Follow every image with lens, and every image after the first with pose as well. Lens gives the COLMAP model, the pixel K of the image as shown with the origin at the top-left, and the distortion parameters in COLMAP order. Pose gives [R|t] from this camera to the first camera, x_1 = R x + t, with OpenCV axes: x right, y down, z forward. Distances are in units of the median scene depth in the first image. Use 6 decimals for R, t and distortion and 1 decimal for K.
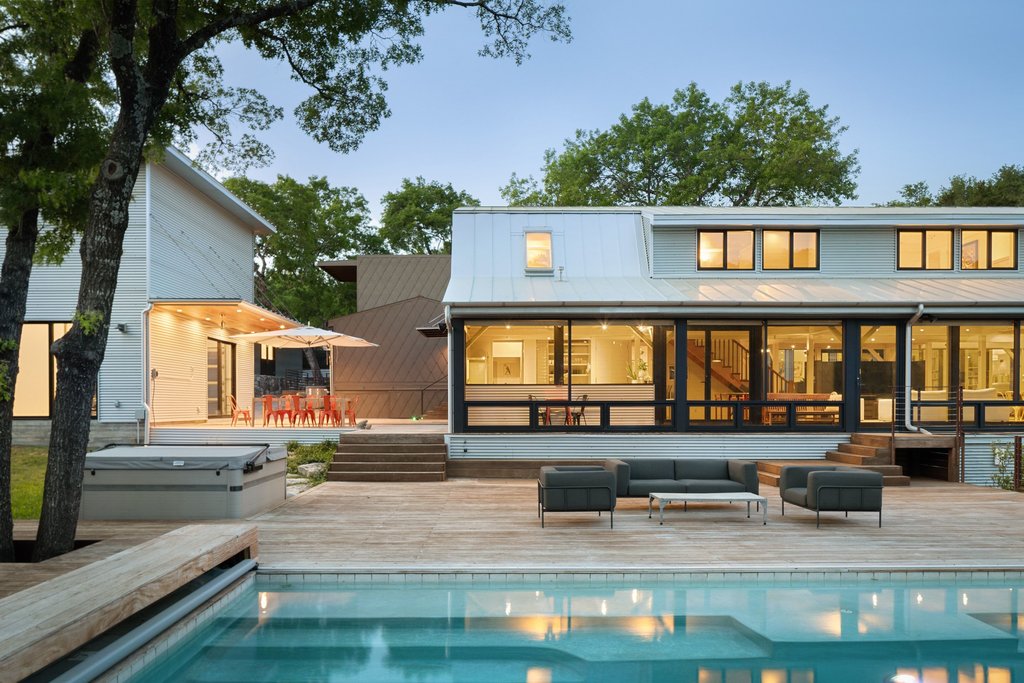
lens RADIAL K [[698.6, 0, 461.8], [0, 698.6, 412.0], [0, 0, 1]] dist [-0.017644, 0.011254]
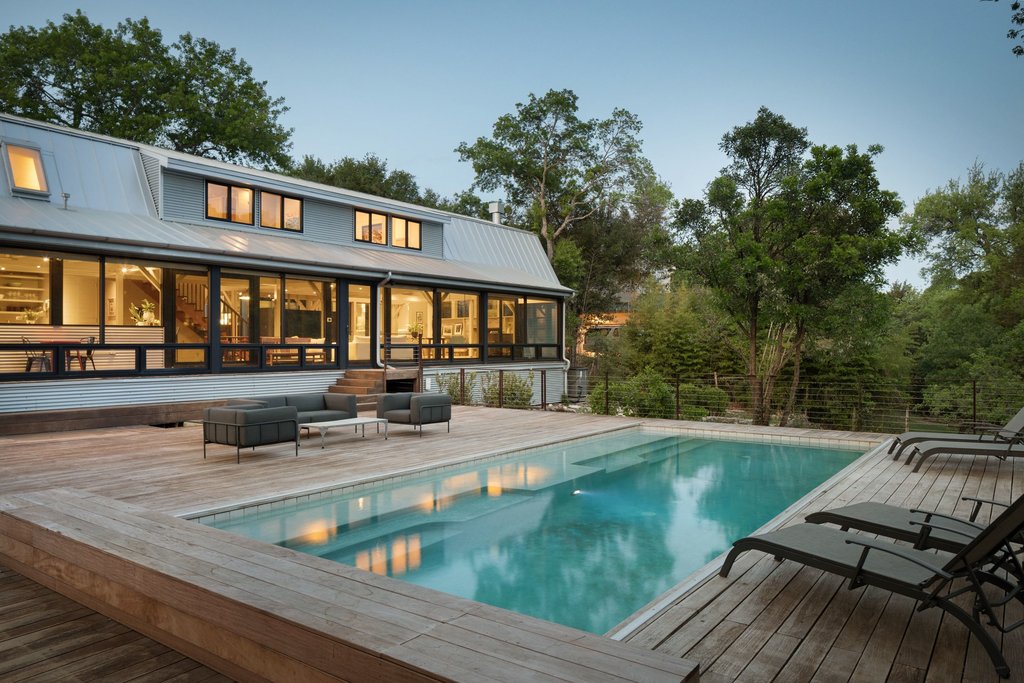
lens RADIAL K [[698.6, 0, 517.4], [0, 698.6, 338.9], [0, 0, 1]] dist [-0.017644, 0.011254]
pose [[0.595226, 0.007578, 0.803522, -0.321464], [0.009640, 0.999816, -0.016570, -0.002199], [-0.803500, 0.017609, 0.595044, 0.011648]]
